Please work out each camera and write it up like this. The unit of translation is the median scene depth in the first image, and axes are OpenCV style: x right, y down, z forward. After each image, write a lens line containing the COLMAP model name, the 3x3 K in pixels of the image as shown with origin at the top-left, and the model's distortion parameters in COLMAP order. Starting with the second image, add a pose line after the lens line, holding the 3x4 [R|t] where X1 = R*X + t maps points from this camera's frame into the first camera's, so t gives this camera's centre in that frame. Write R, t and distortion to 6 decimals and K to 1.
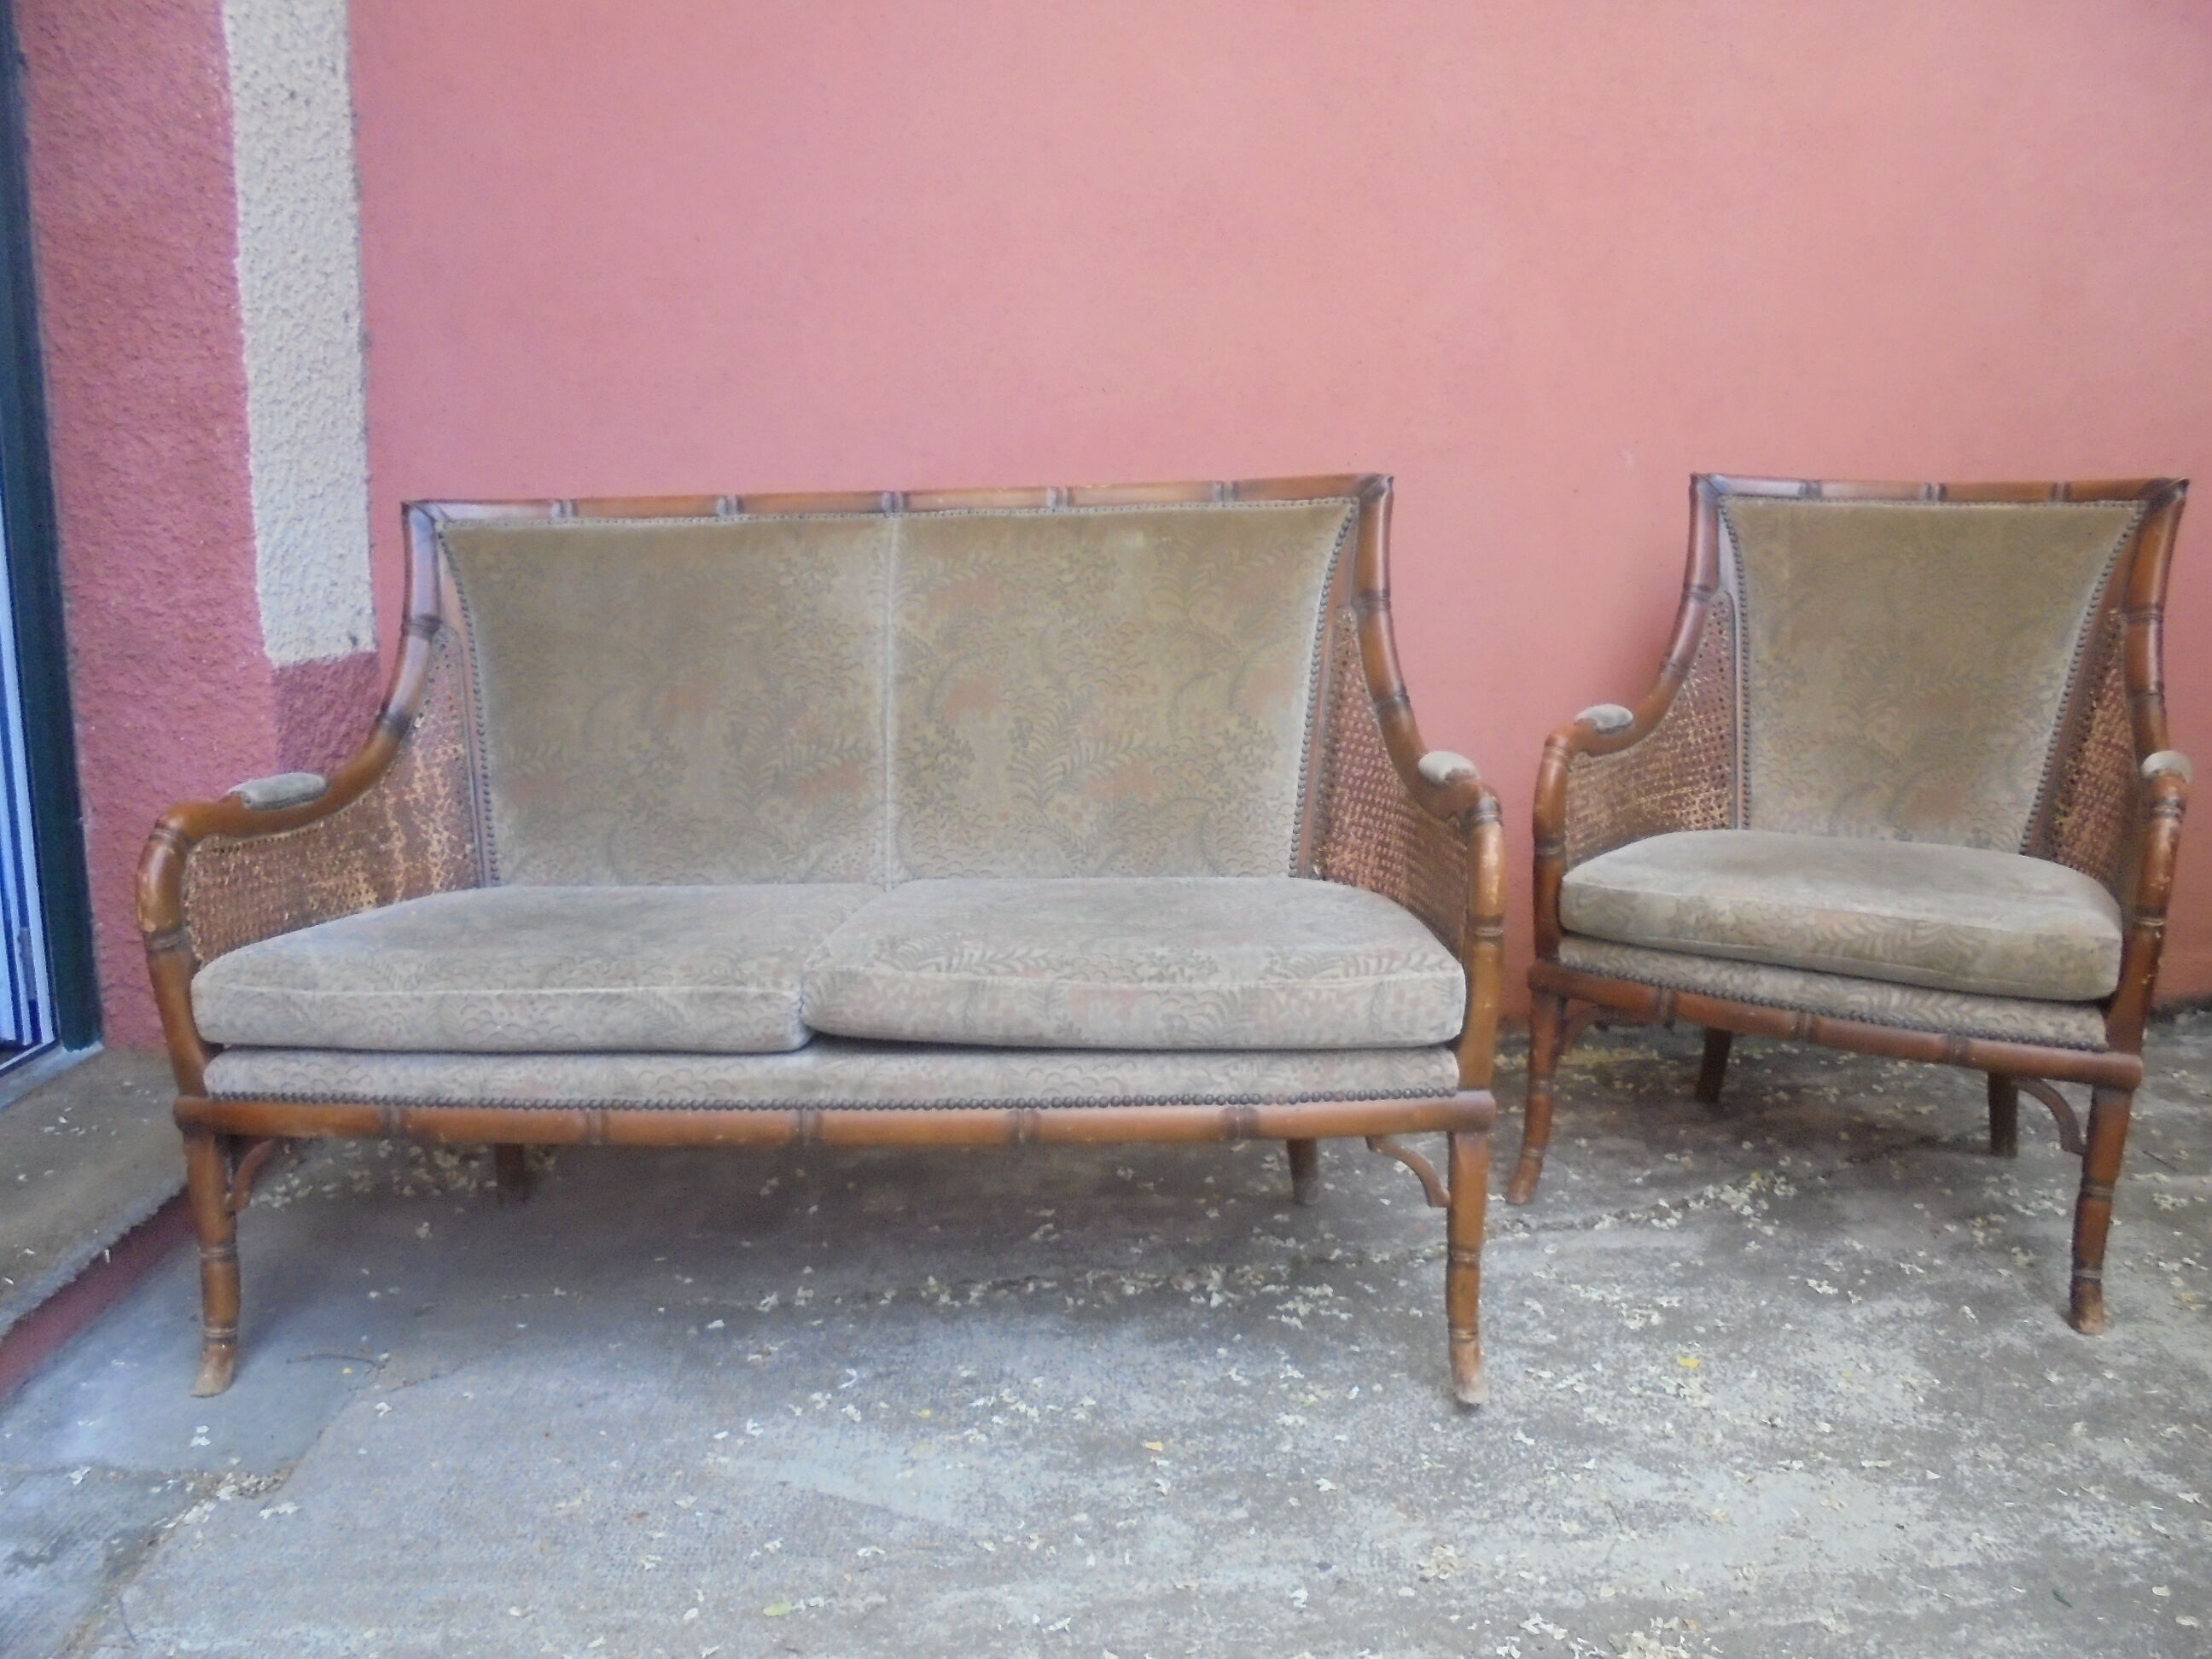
lens RADIAL K [[1709.3, 0, 1076.7], [0, 1709.3, 837.4], [0, 0, 1]] dist [-0.119873, 0.112514]
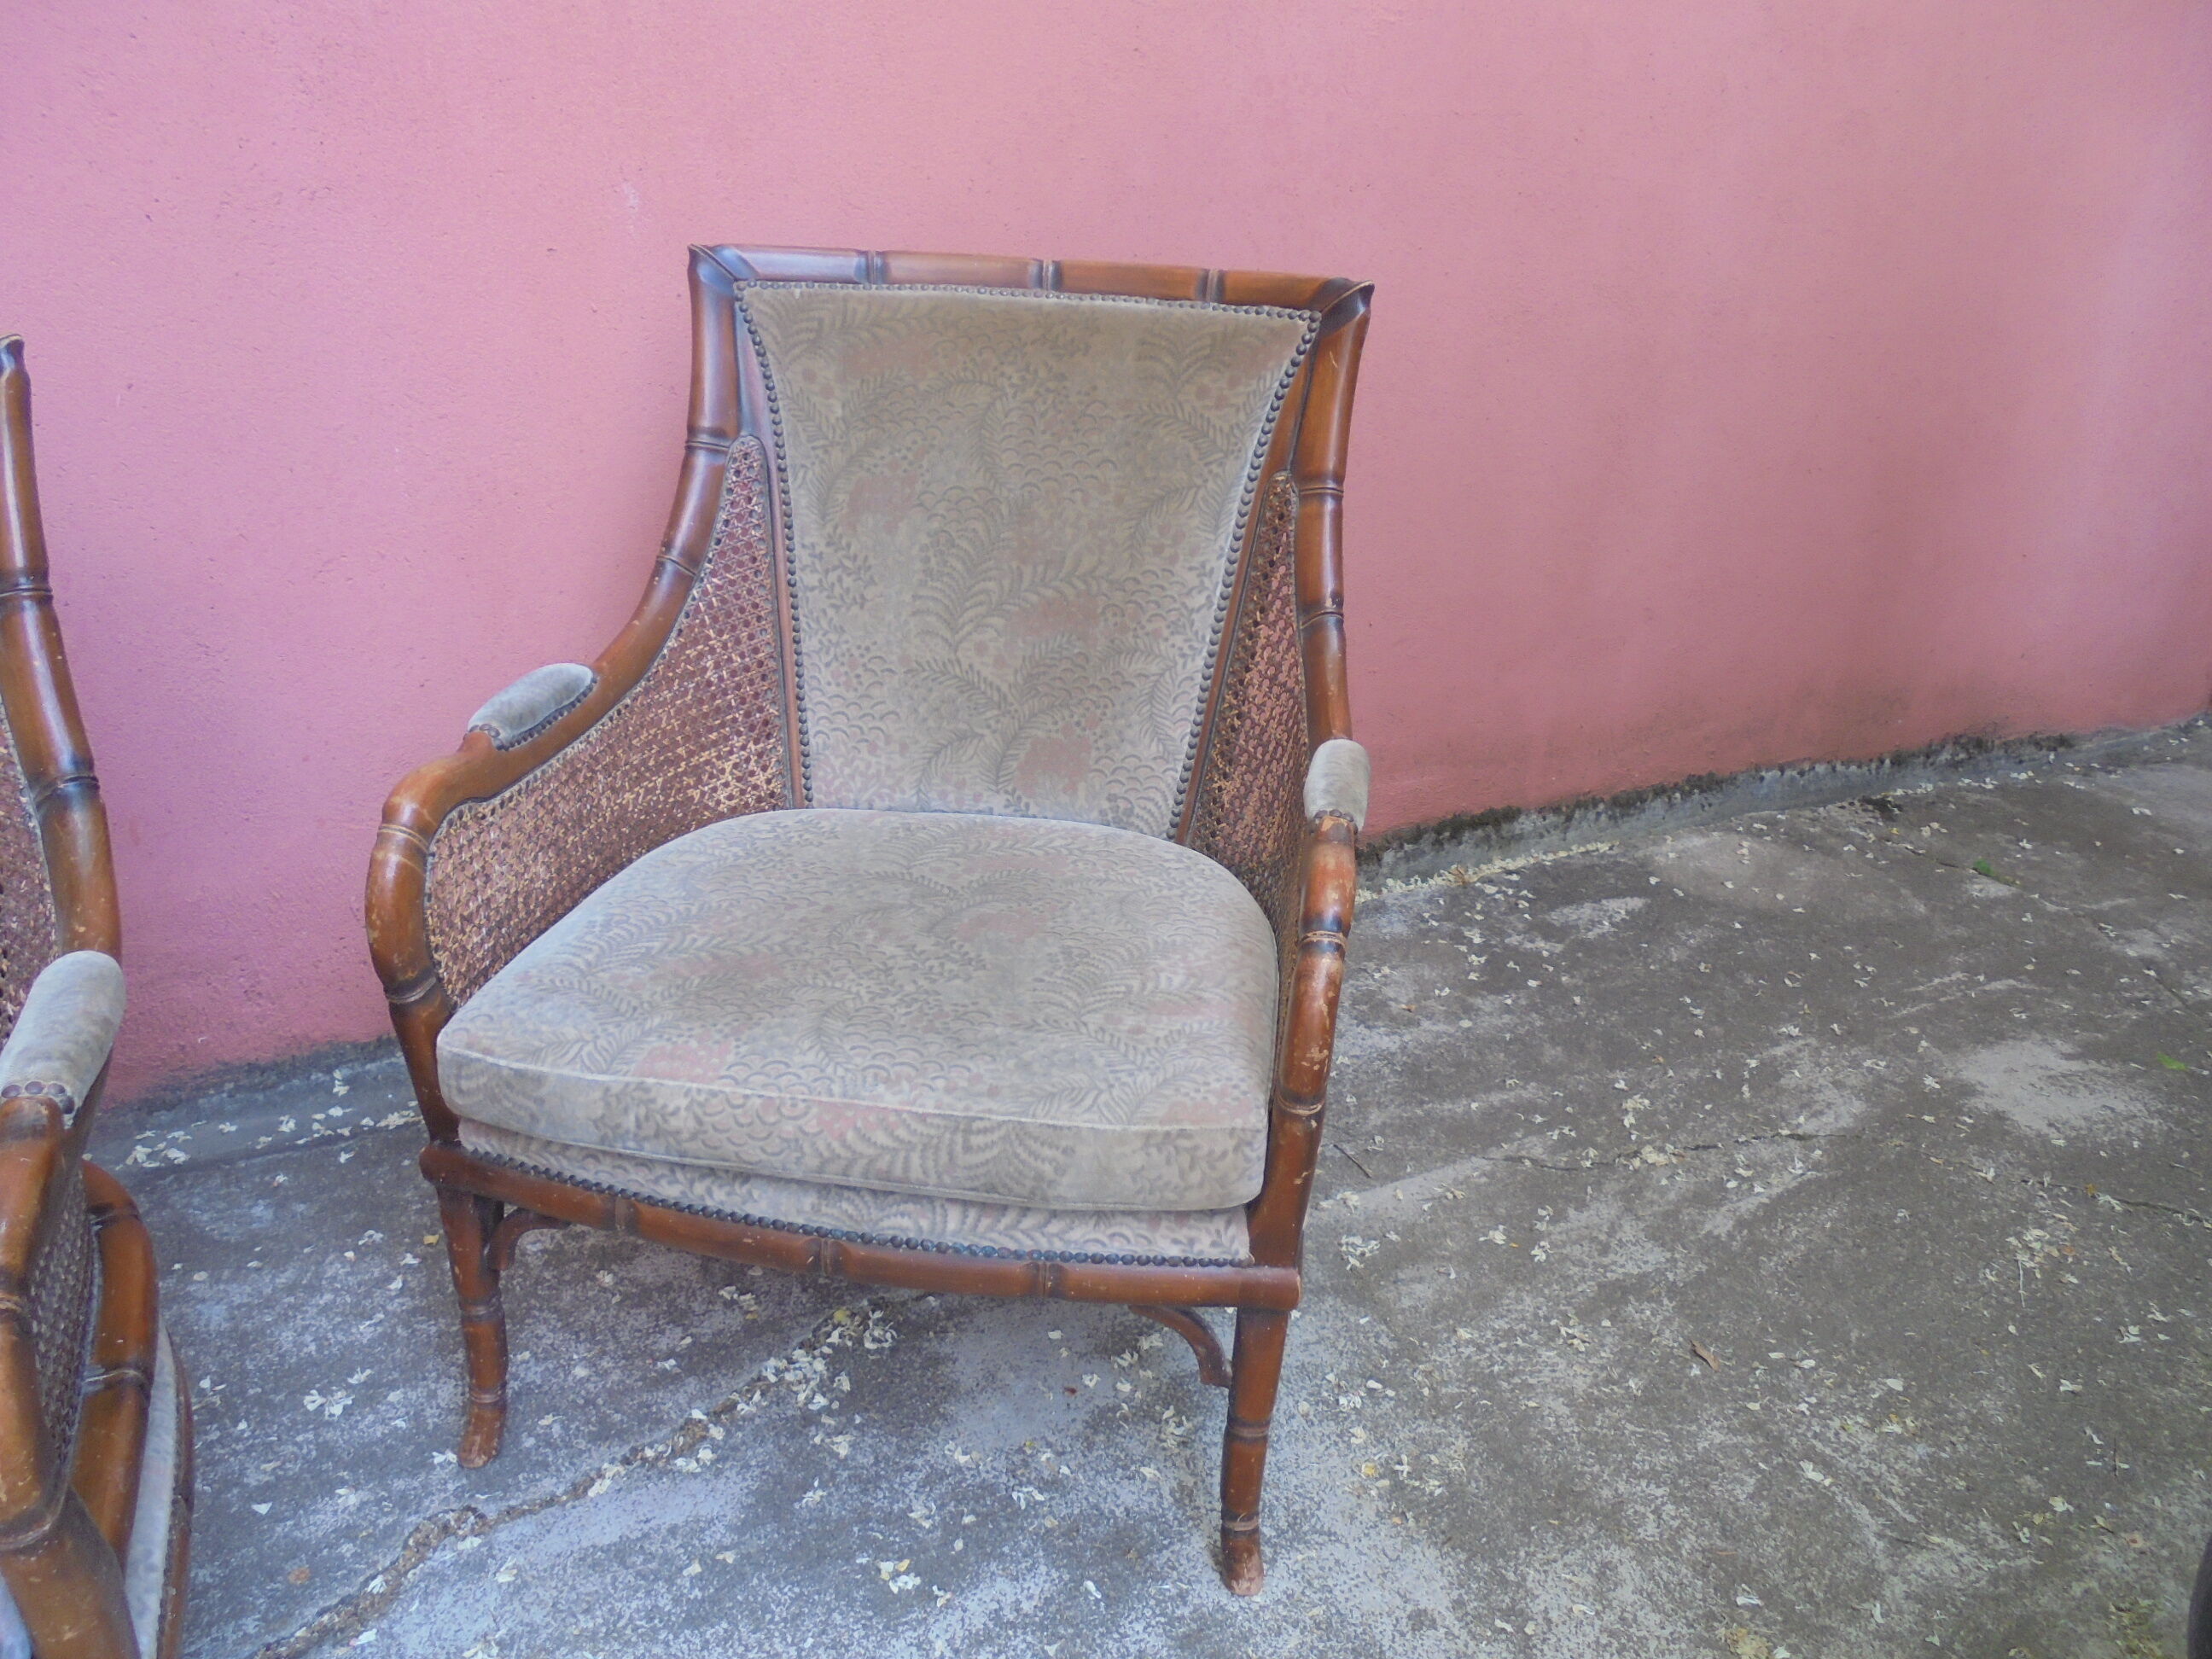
lens RADIAL K [[1709.3, 0, 1106.3], [0, 1709.3, 822.5], [0, 0, 1]] dist [-0.119873, 0.112514]
pose [[0.915878, -0.135852, 0.377772, 0.277257], [0.043869, 0.969236, 0.242194, -0.174667], [-0.399053, -0.205247, 0.893661, 0.374509]]
